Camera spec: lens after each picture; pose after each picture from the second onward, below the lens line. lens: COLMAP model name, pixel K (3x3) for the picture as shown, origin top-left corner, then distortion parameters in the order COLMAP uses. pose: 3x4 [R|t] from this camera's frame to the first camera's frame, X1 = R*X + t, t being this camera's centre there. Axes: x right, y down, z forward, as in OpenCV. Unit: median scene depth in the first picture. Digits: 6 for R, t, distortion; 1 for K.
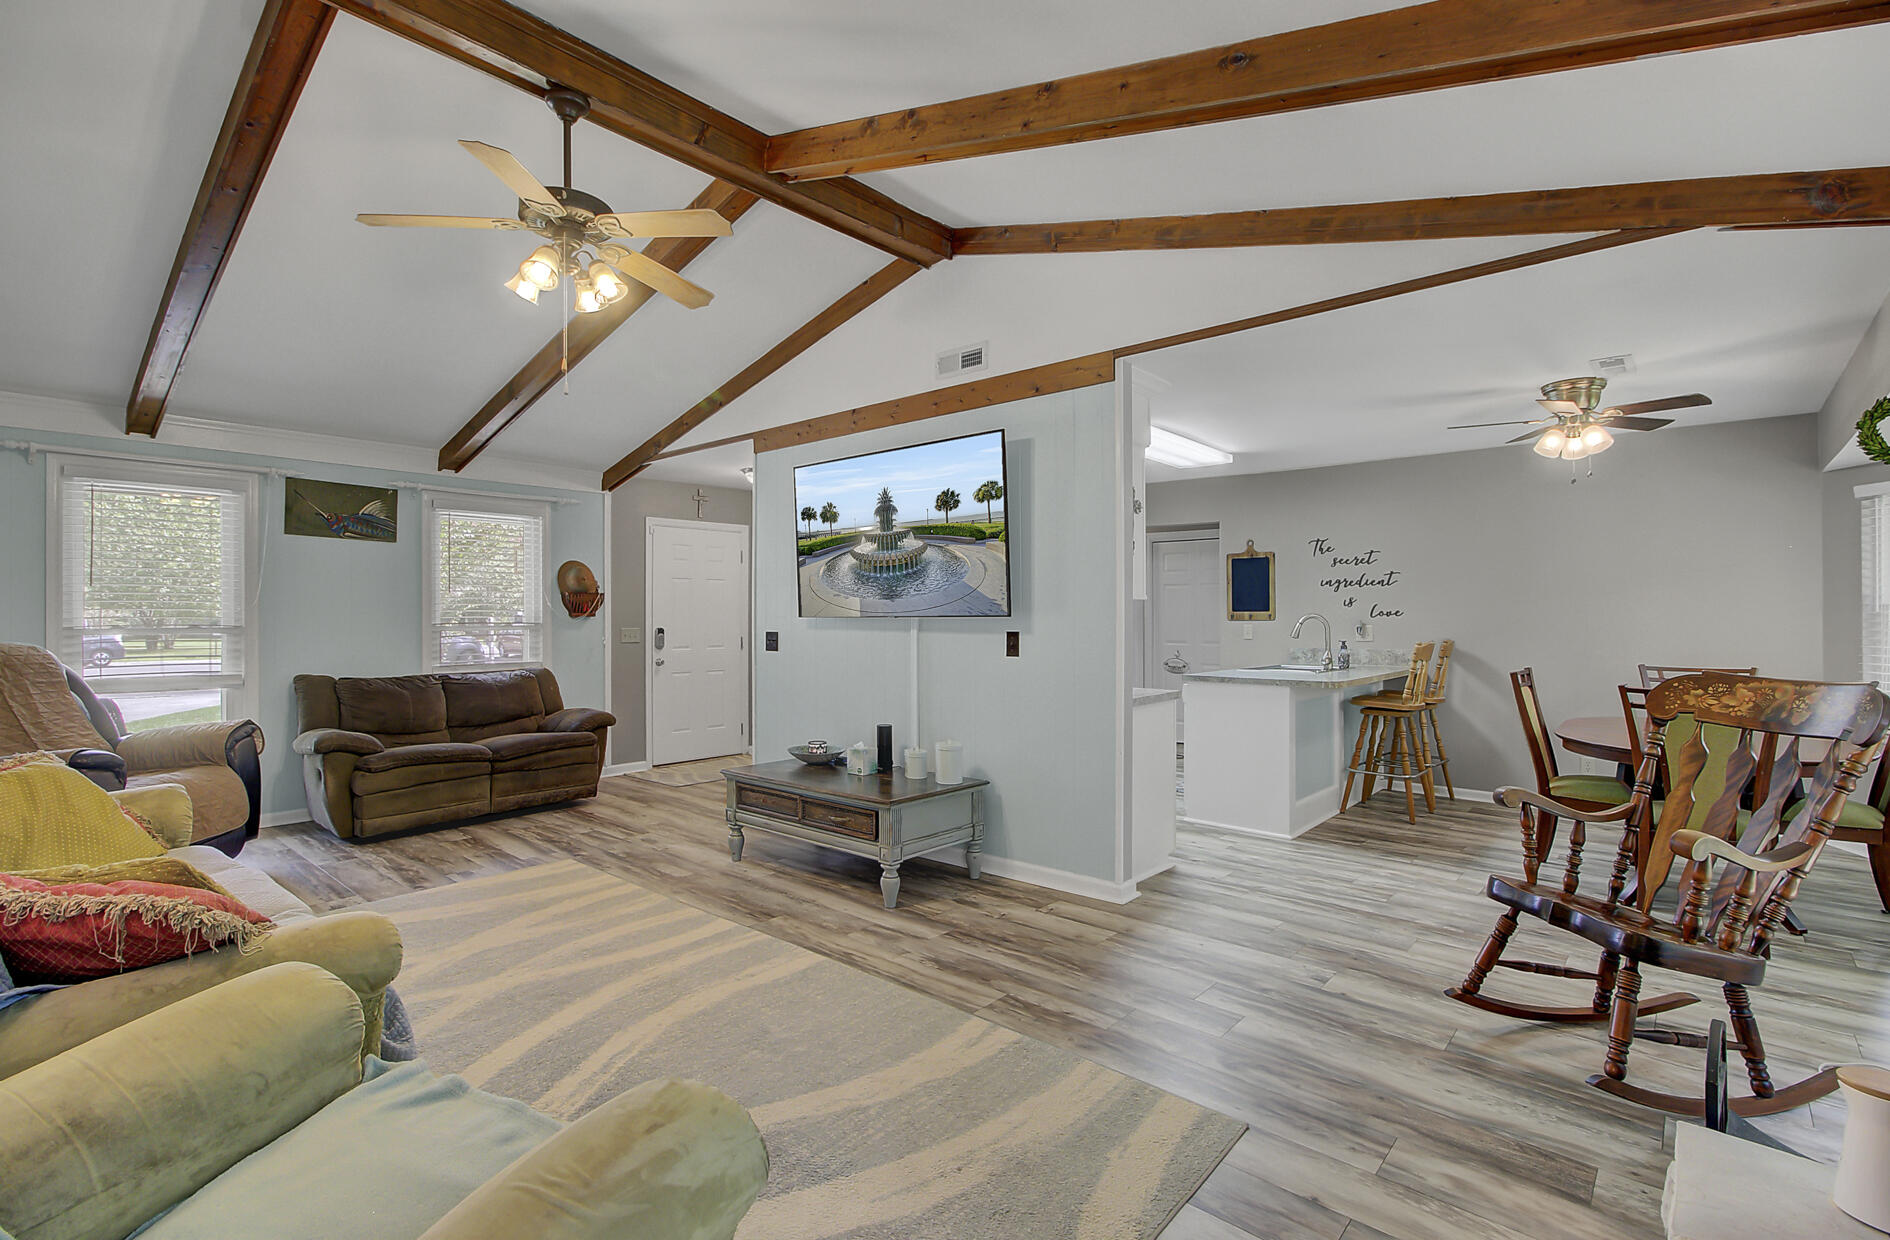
lens RADIAL K [[878.0, 0, 935.4], [0, 878.0, 596.8], [0, 0, 1]] dist [-0.000483, 0.002290]
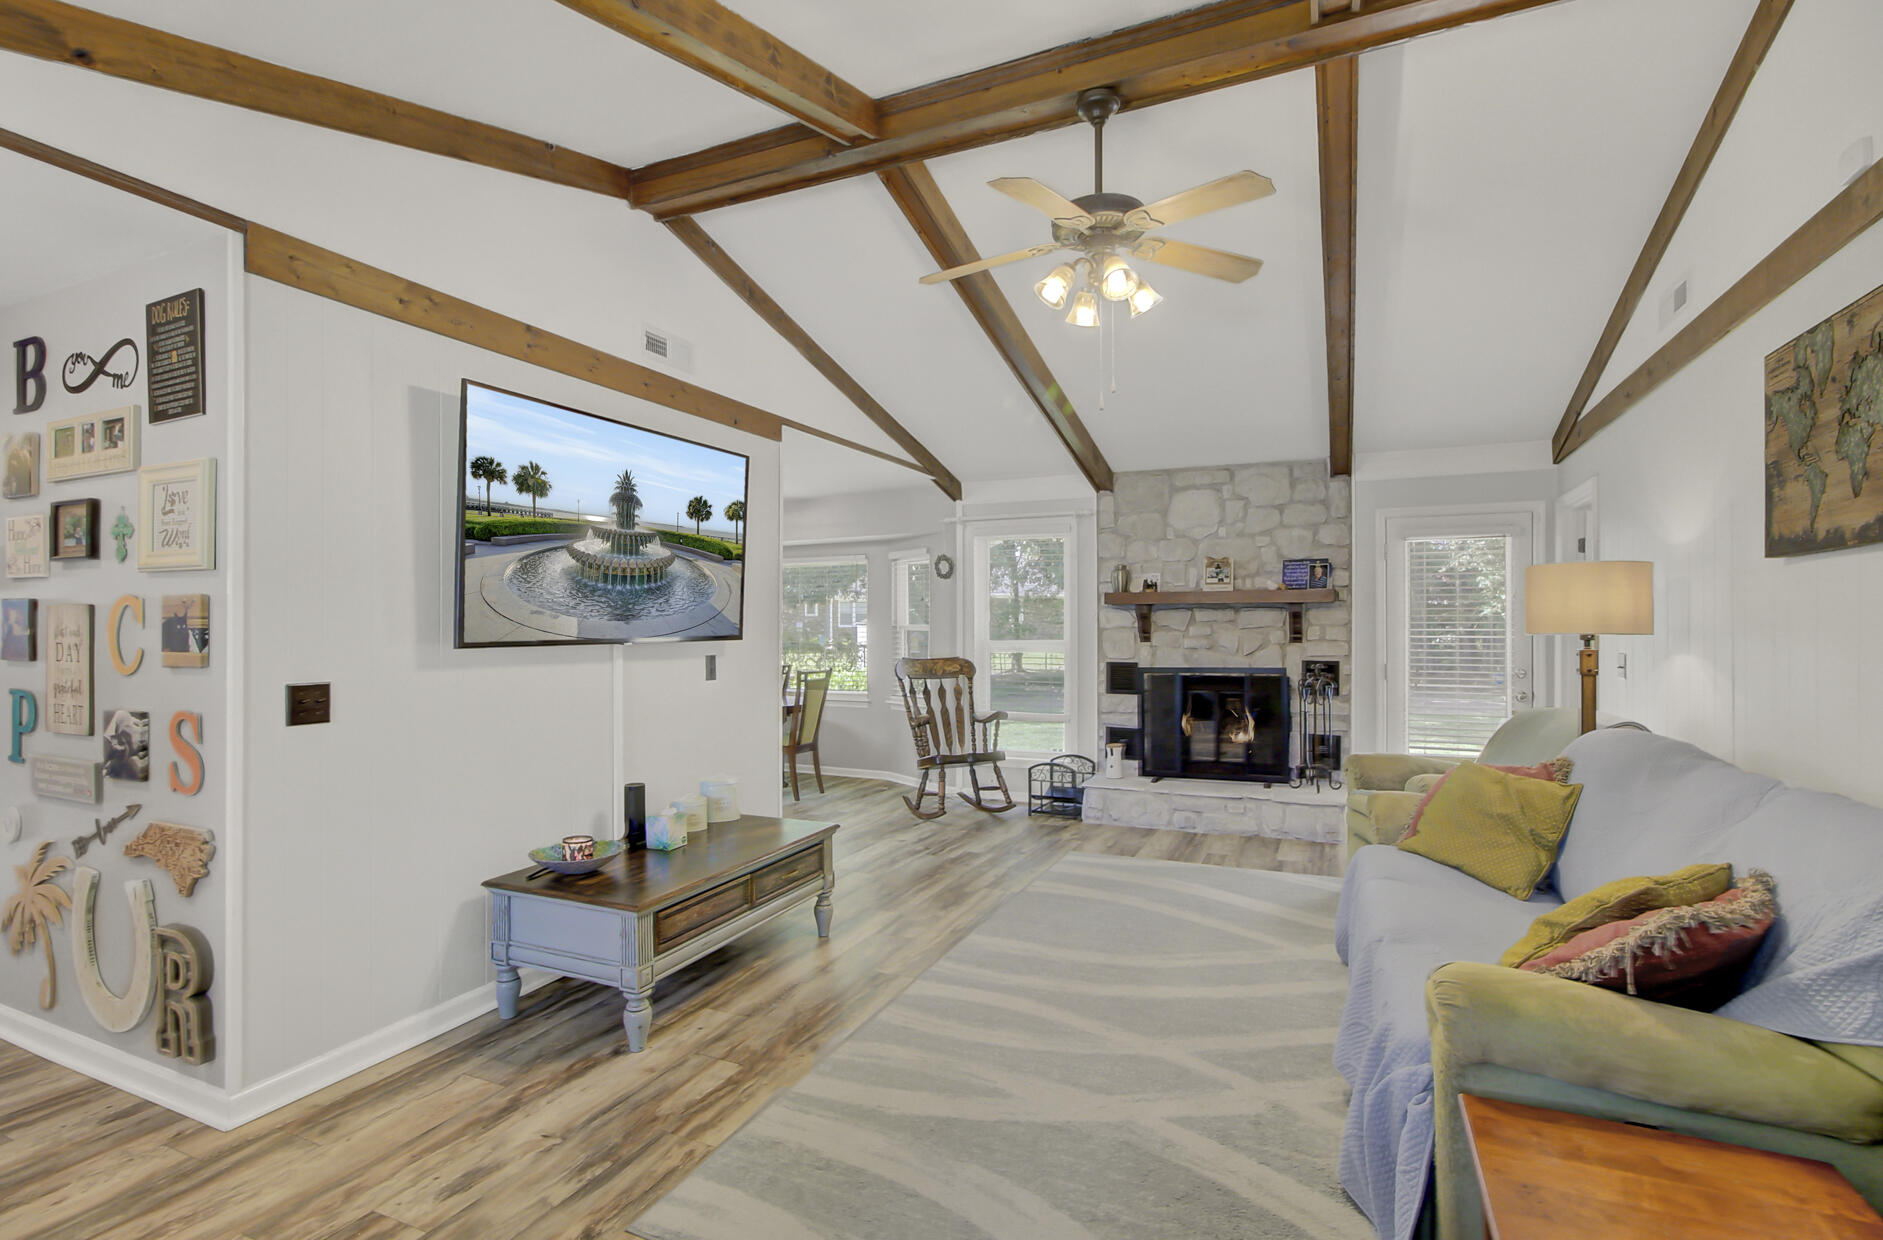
lens RADIAL K [[874.7, 0, 926.5], [0, 874.7, 620.2], [0, 0, 1]] dist [-0.000483, 0.002290]
pose [[-0.274195, 0.005310, 0.961660, -0.836378], [-0.012808, 0.999876, -0.009173, 0.006716], [-0.961589, -0.014832, -0.274093, 0.948736]]
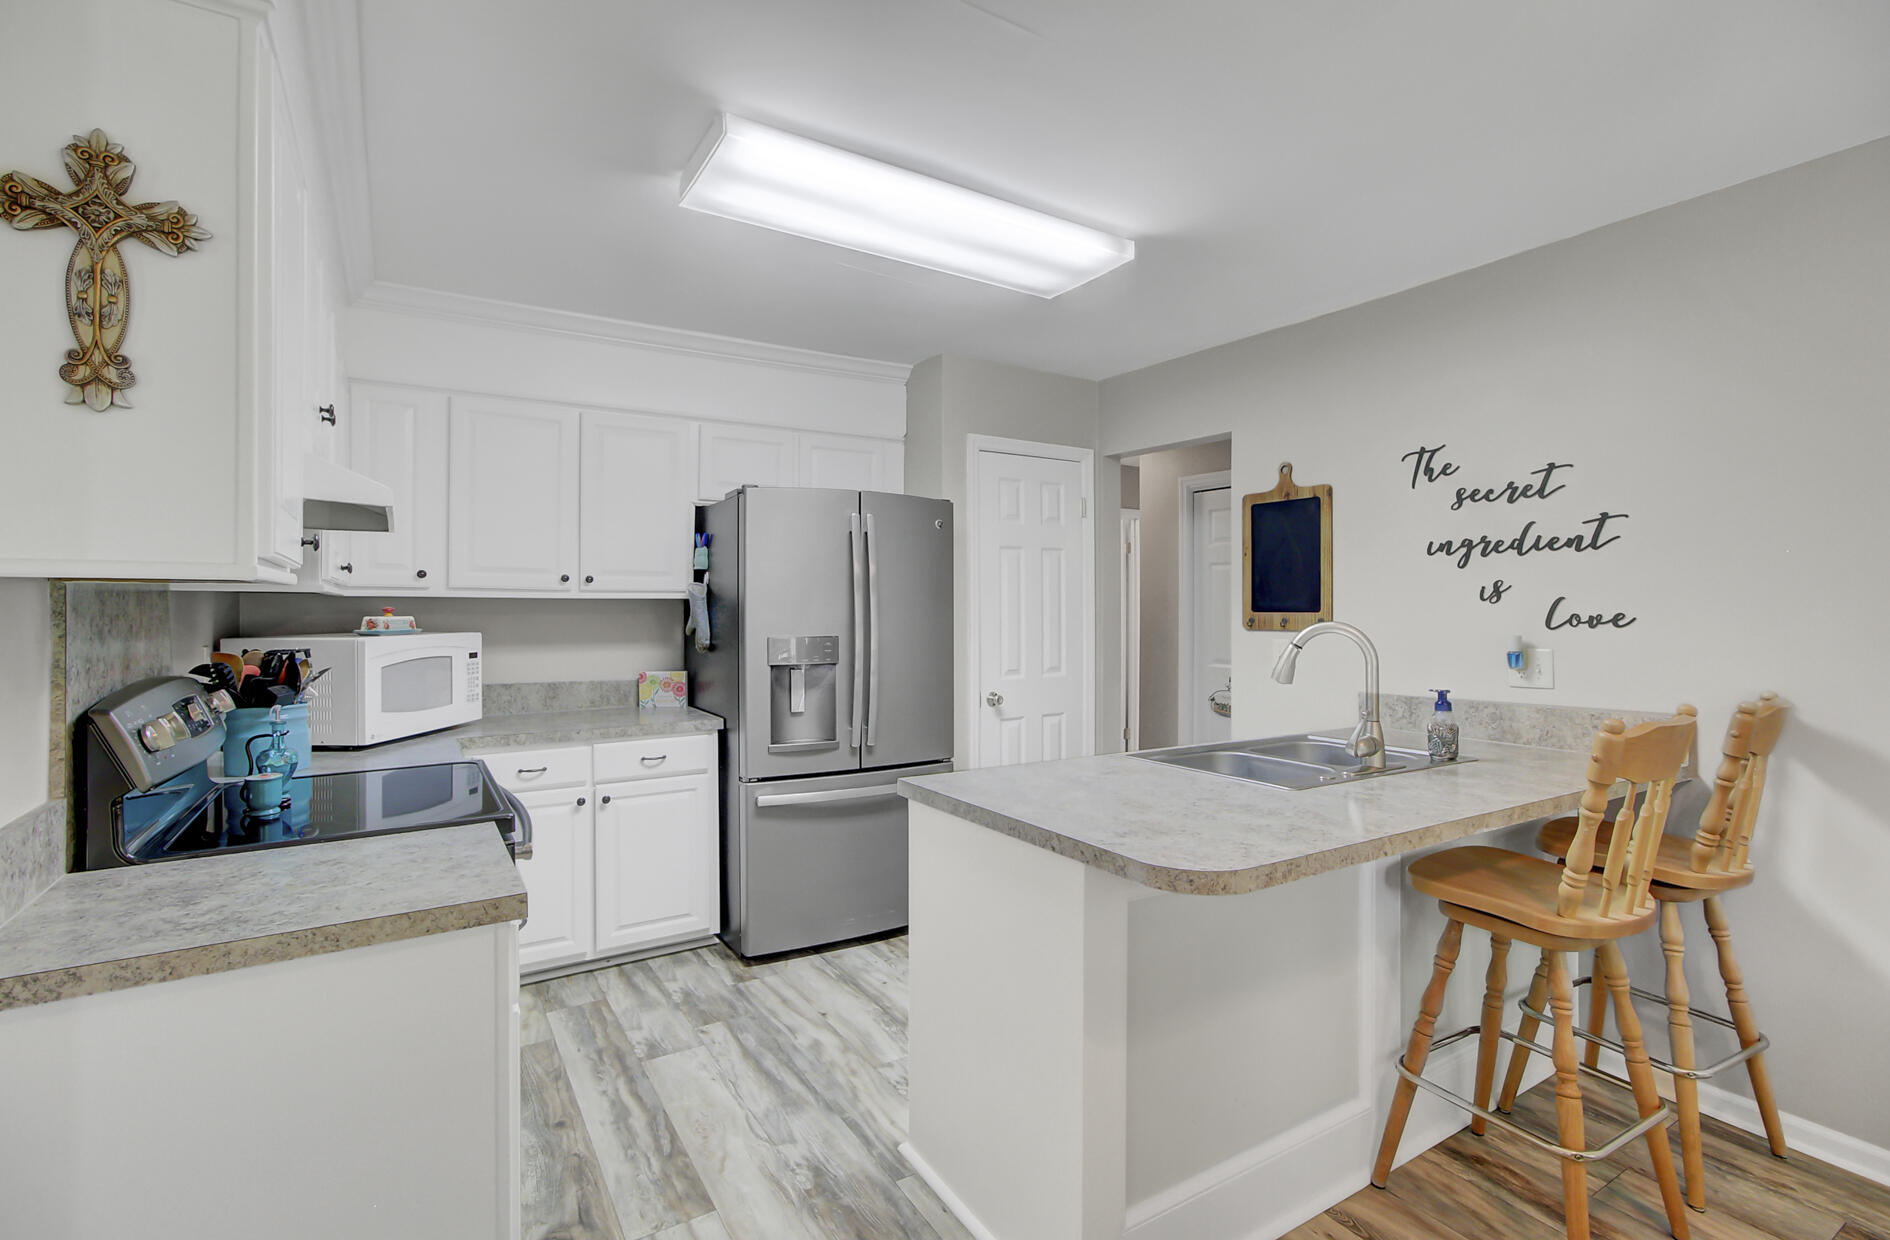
lens RADIAL K [[878.0, 0, 923.3], [0, 878.0, 614.8], [0, 0, 1]] dist [-0.000483, 0.002290]
pose [[0.951132, 0.001941, -0.308779, 0.471923], [0.006011, 0.999674, 0.024800, 0.006722], [0.308727, -0.025445, 0.950810, 0.715622]]
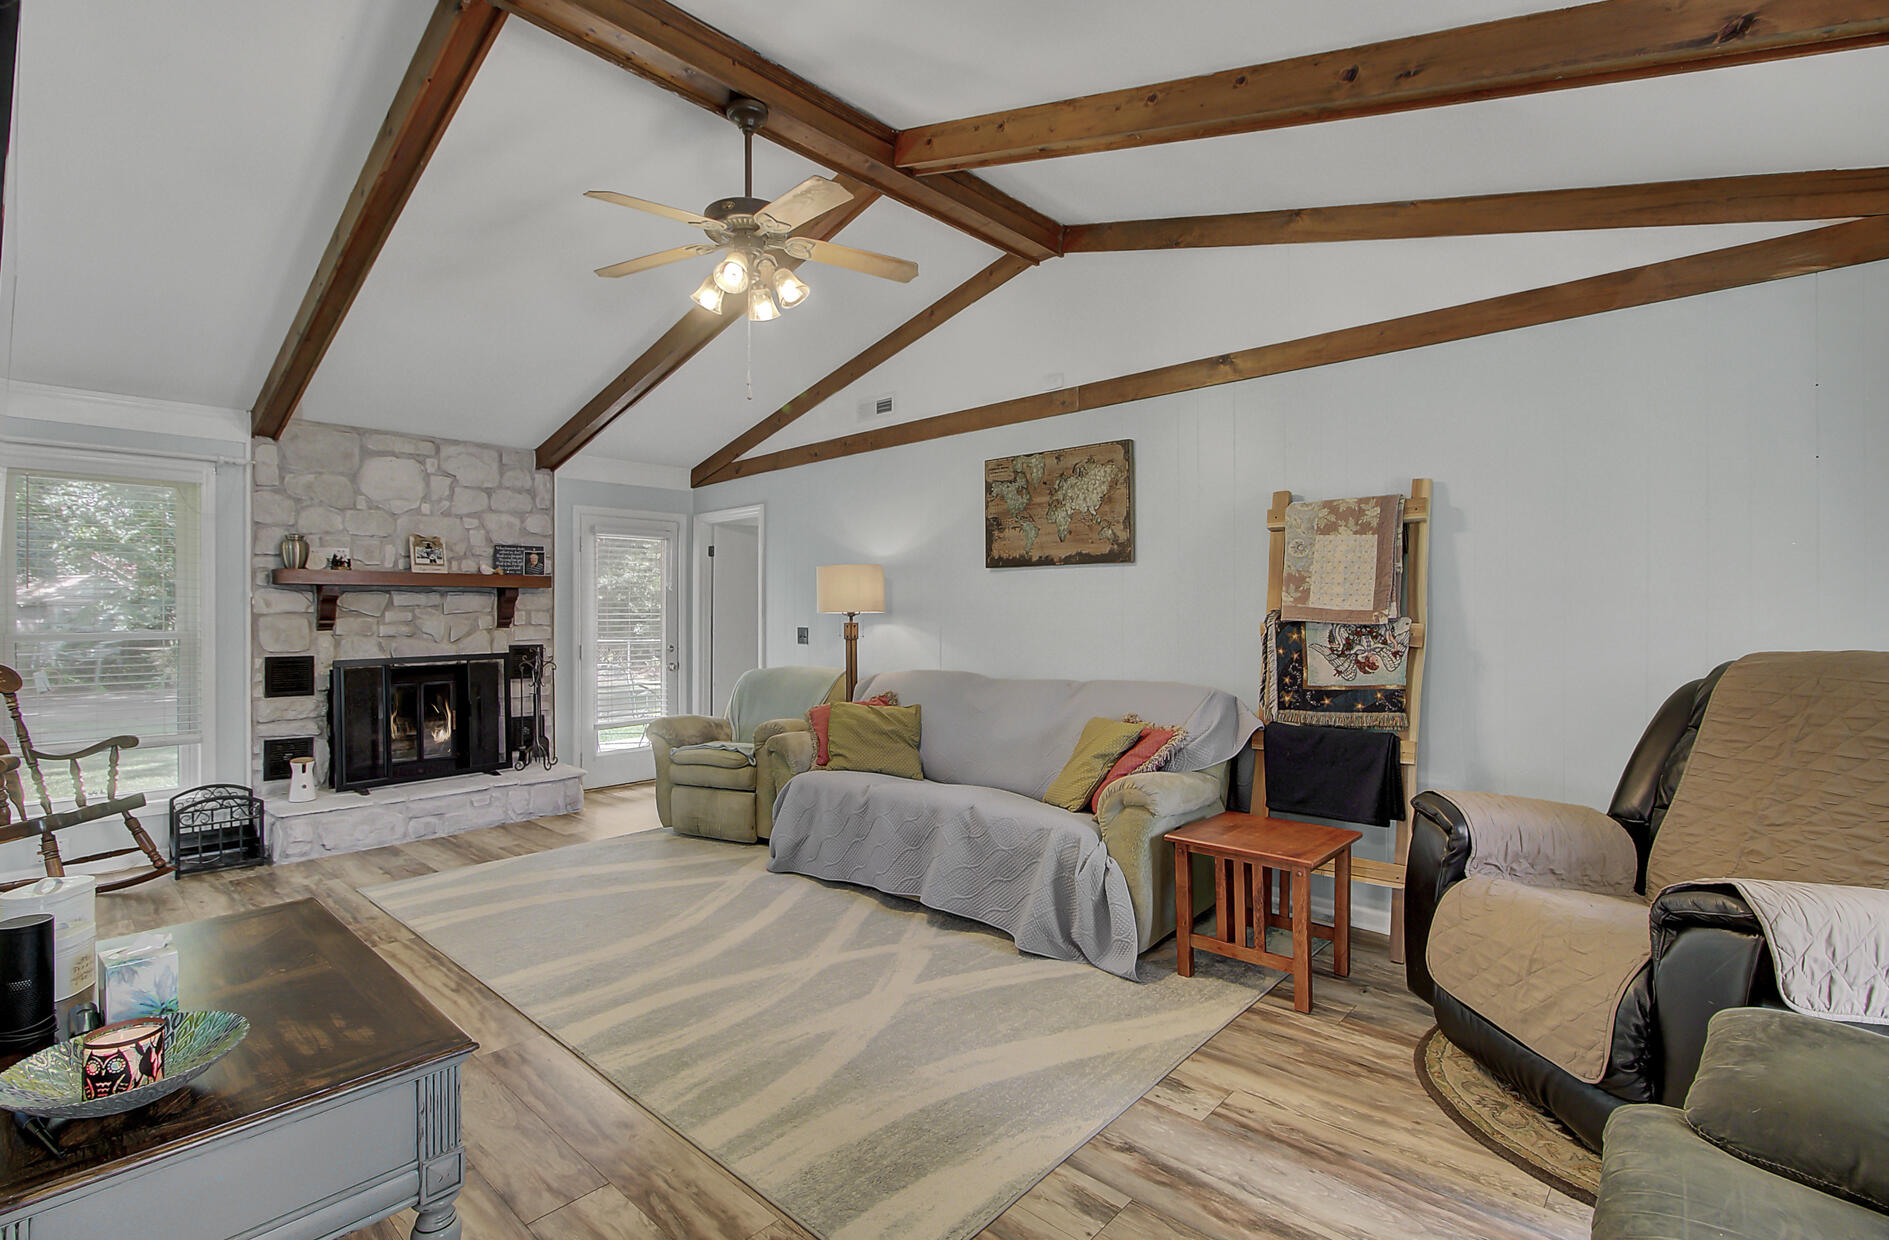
lens RADIAL K [[877.5, 0, 919.6], [0, 877.5, 602.4], [0, 0, 1]] dist [-0.000483, 0.002290]
pose [[-0.998936, 0.008356, 0.045346, -0.430914], [0.006880, 0.999444, -0.032623, 0.028834], [-0.045594, -0.032277, -0.998438, 1.319643]]
